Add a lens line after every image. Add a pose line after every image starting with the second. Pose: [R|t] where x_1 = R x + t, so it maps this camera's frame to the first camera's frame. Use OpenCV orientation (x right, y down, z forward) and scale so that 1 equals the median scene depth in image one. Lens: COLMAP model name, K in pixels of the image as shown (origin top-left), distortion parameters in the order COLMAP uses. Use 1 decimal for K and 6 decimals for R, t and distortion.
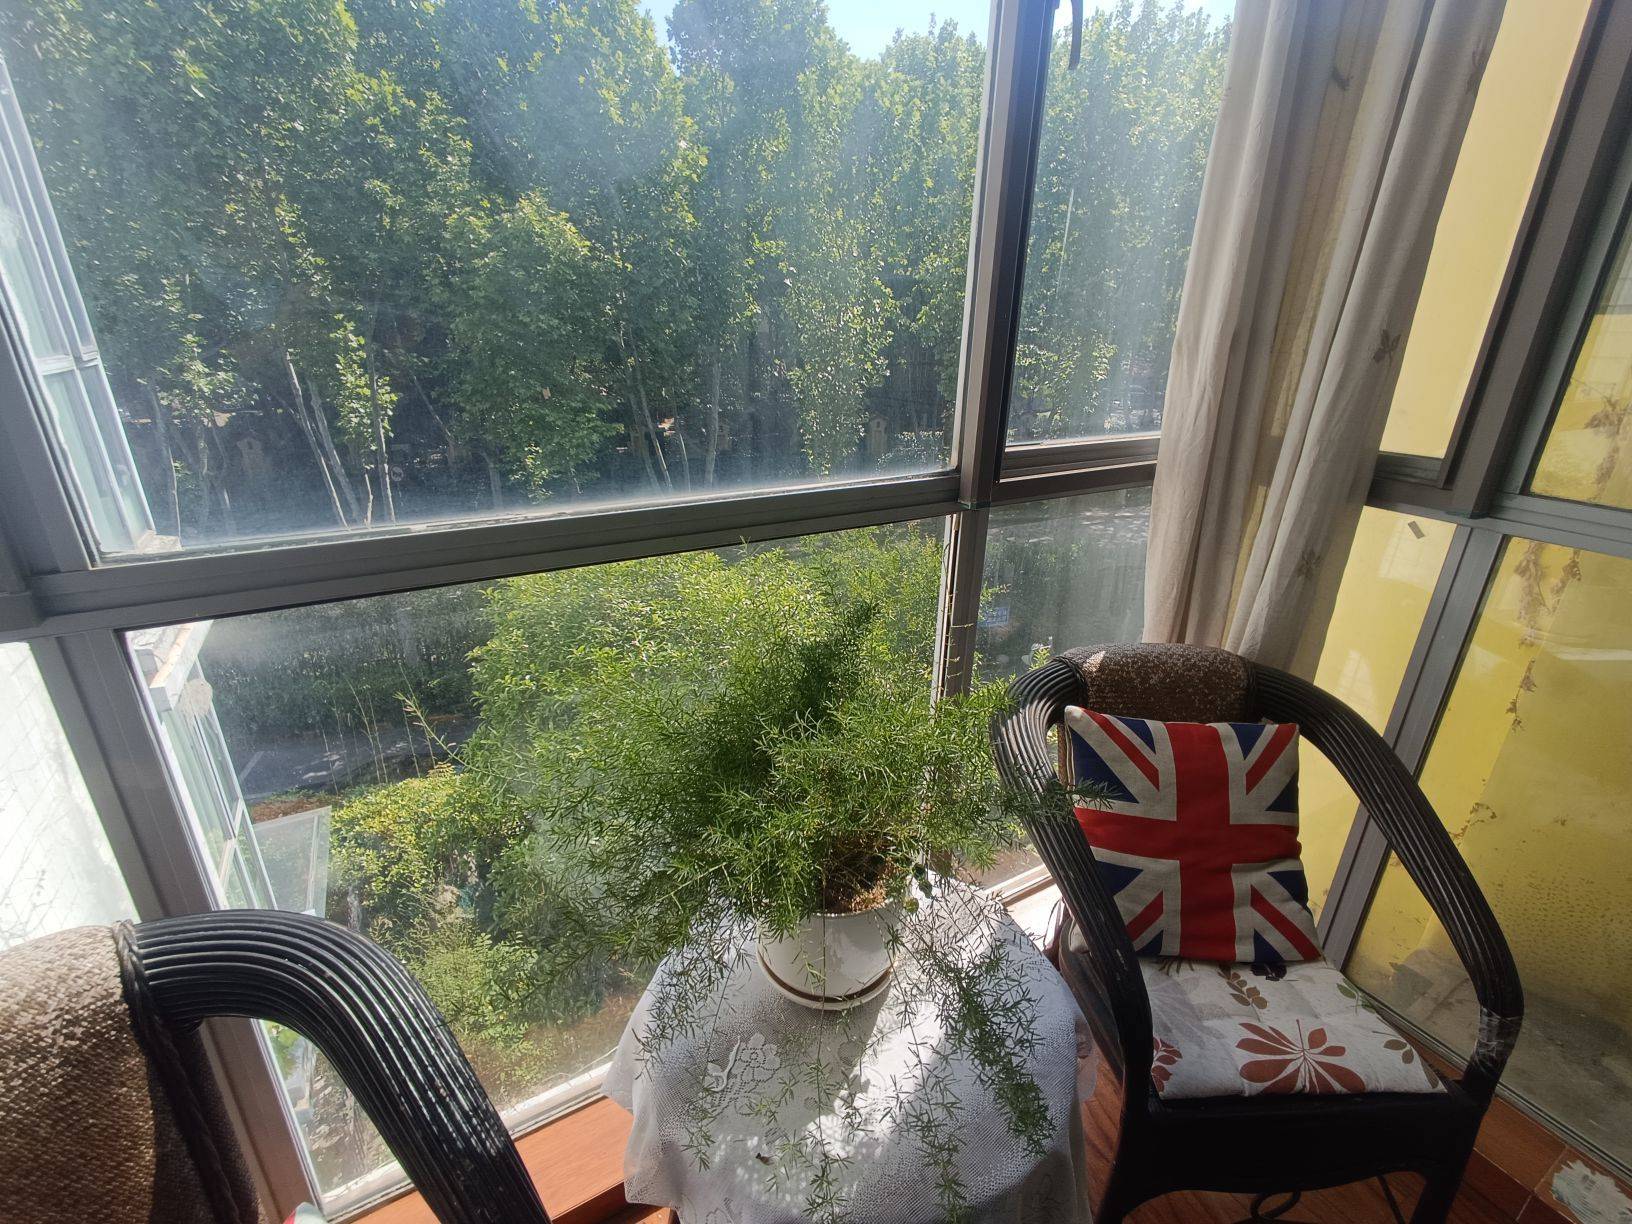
lens RADIAL K [[742.0, 0, 809.4], [0, 742.0, 615.6], [0, 0, 1]] dist [0.003455, 0.000595]
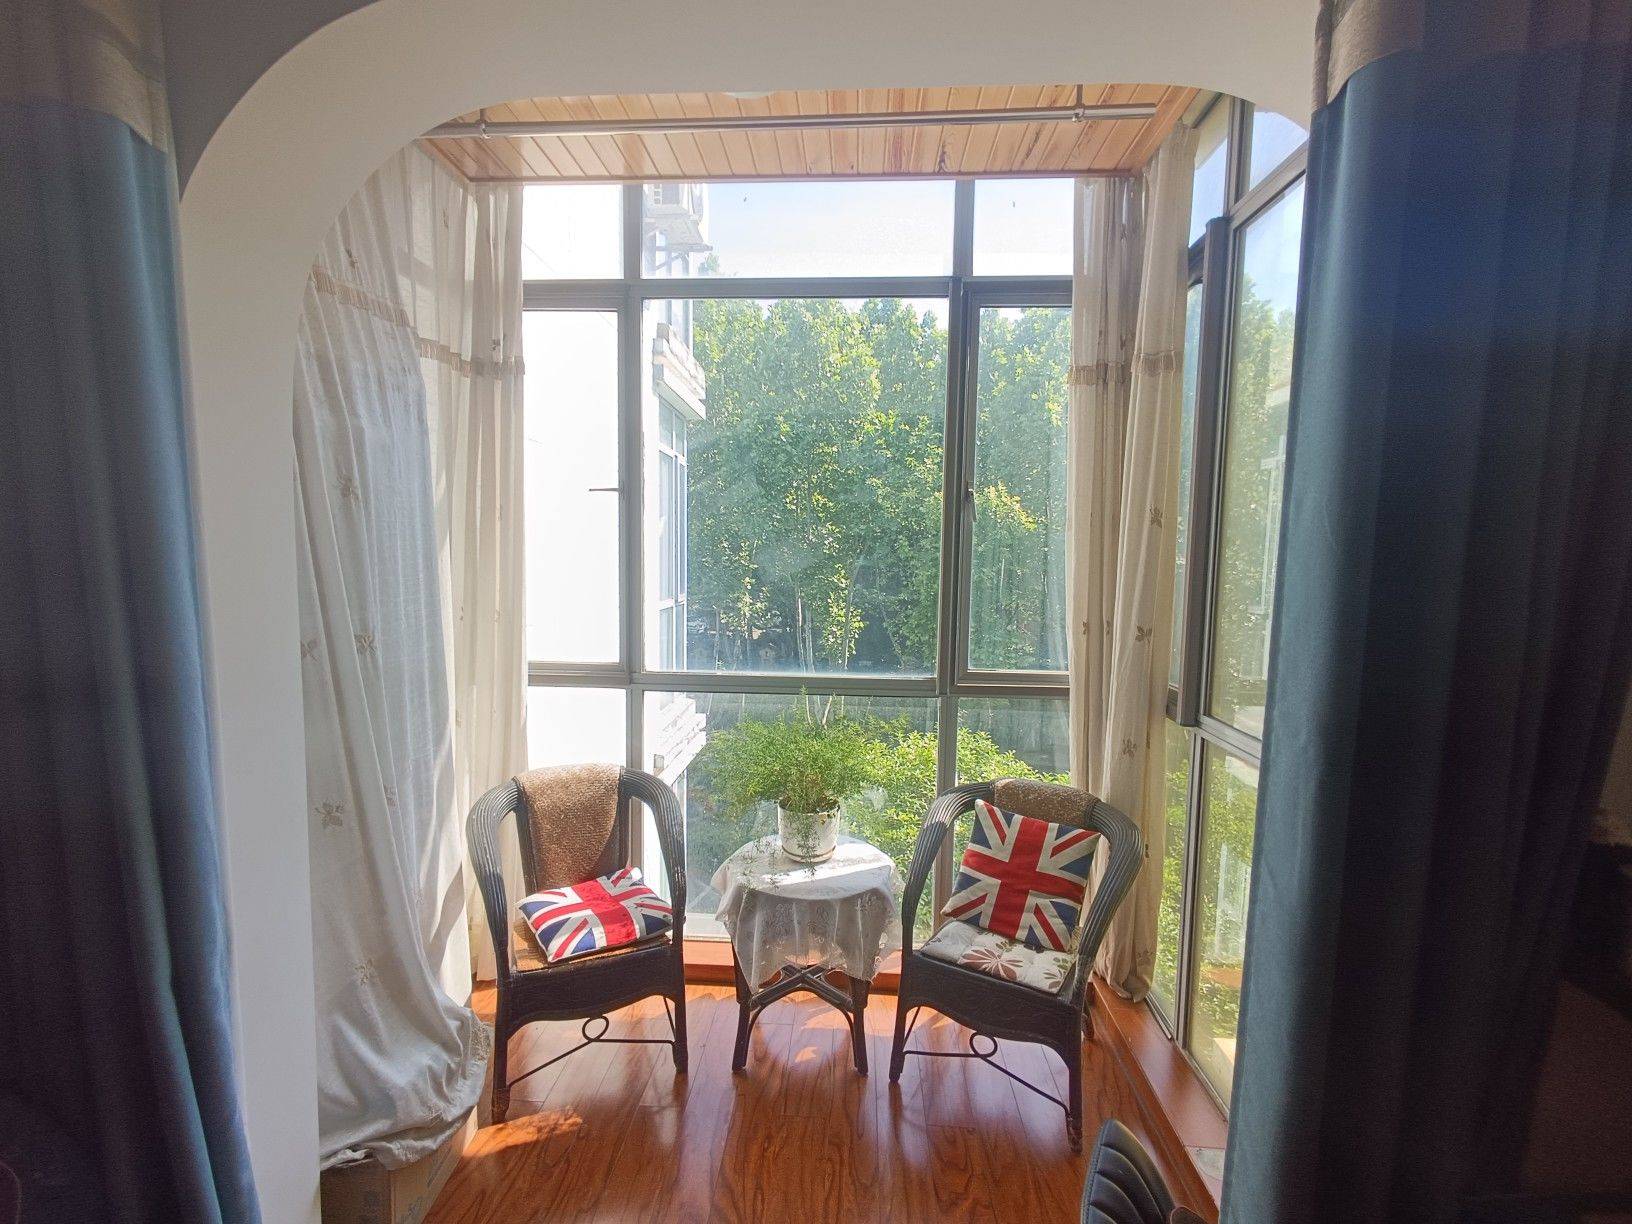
lens RADIAL K [[742.0, 0, 812.7], [0, 742.0, 613.8], [0, 0, 1]] dist [0.003455, 0.000595]
pose [[0.831906, 0.041115, -0.553392, 0.117500], [-0.208167, 0.947546, -0.242535, 0.025036], [0.514392, 0.316964, 0.796828, -0.106303]]
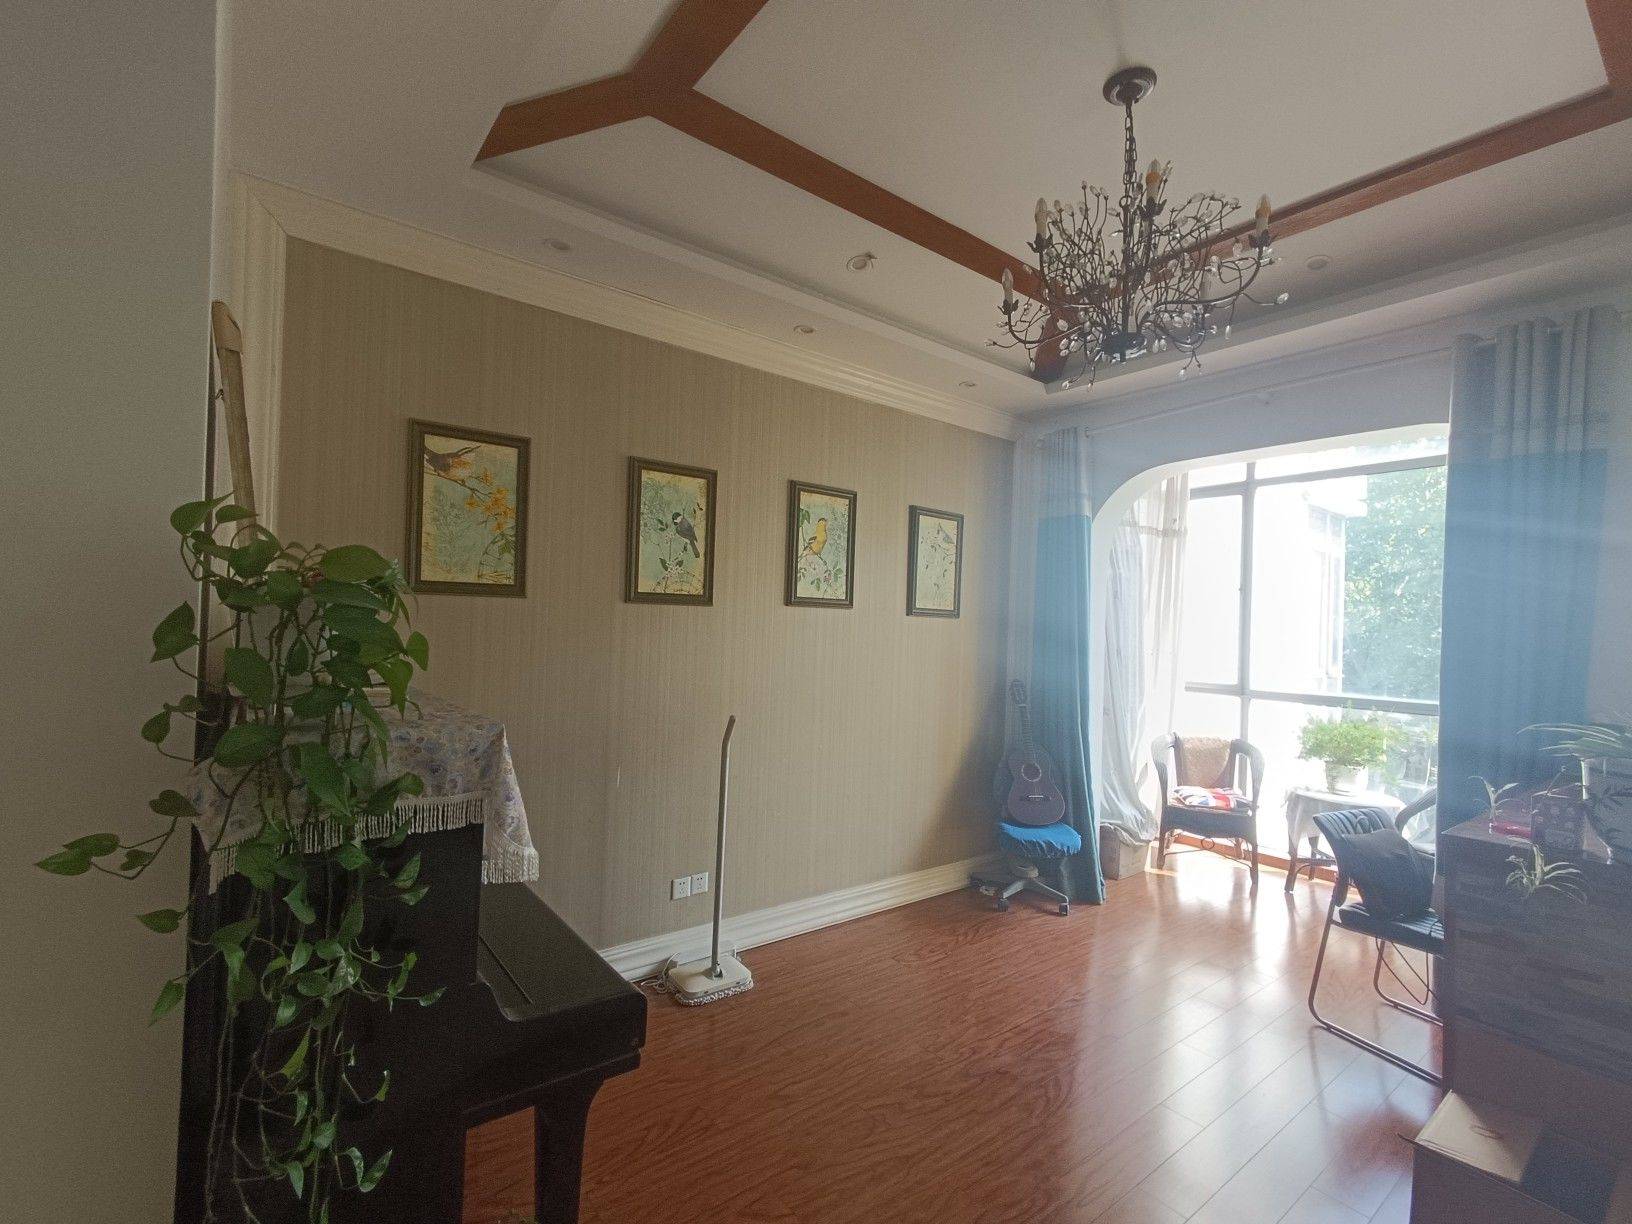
lens RADIAL K [[742.0, 0, 818.7], [0, 742.0, 615.7], [0, 0, 1]] dist [0.003455, 0.000595]
pose [[0.140048, -0.016598, -0.990006, 0.337667], [-0.394477, 0.916146, -0.071163, 0.088134], [0.908171, 0.400501, 0.121757, -0.237635]]
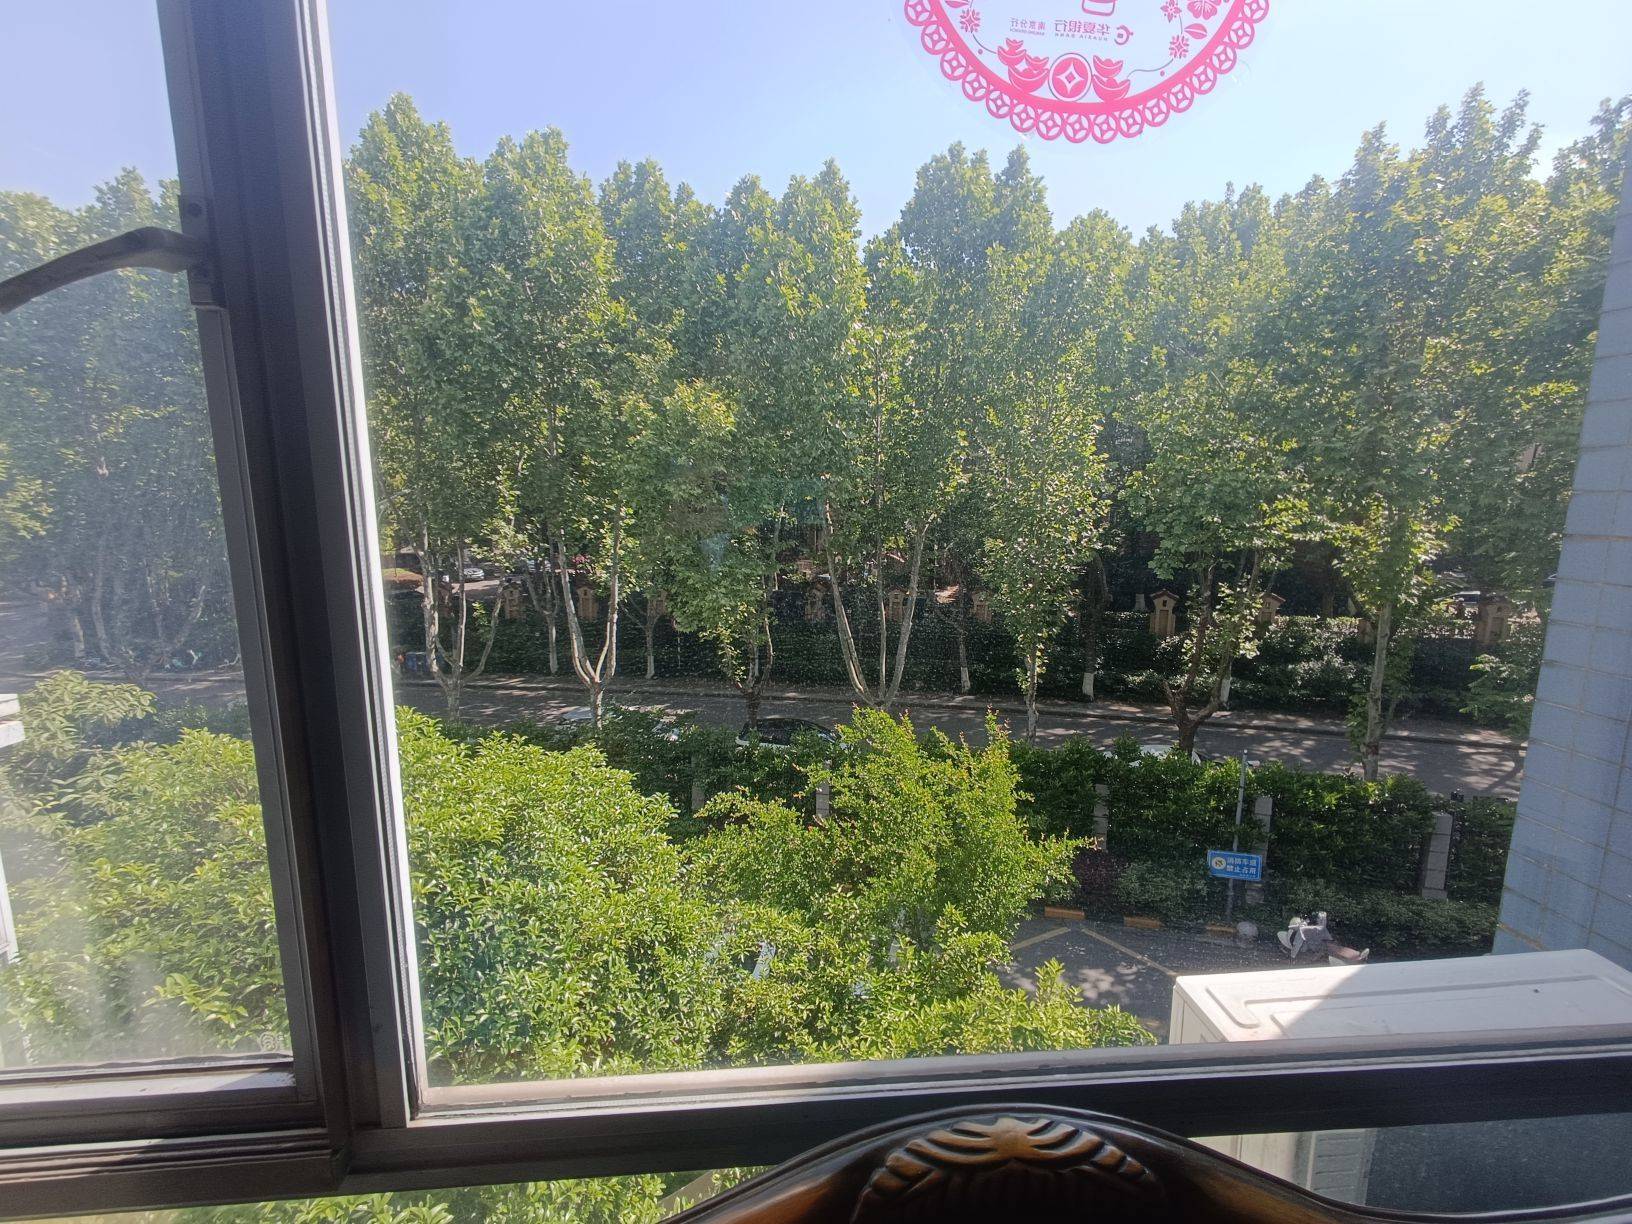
lens RADIAL K [[742.0, 0, 806.3], [0, 742.0, 614.8], [0, 0, 1]] dist [0.003455, 0.000595]
pose [[0.904797, 0.060303, -0.421552, 0.245748], [-0.151068, 0.970992, -0.185345, -0.060058], [0.398147, 0.231383, 0.887661, 0.186352]]
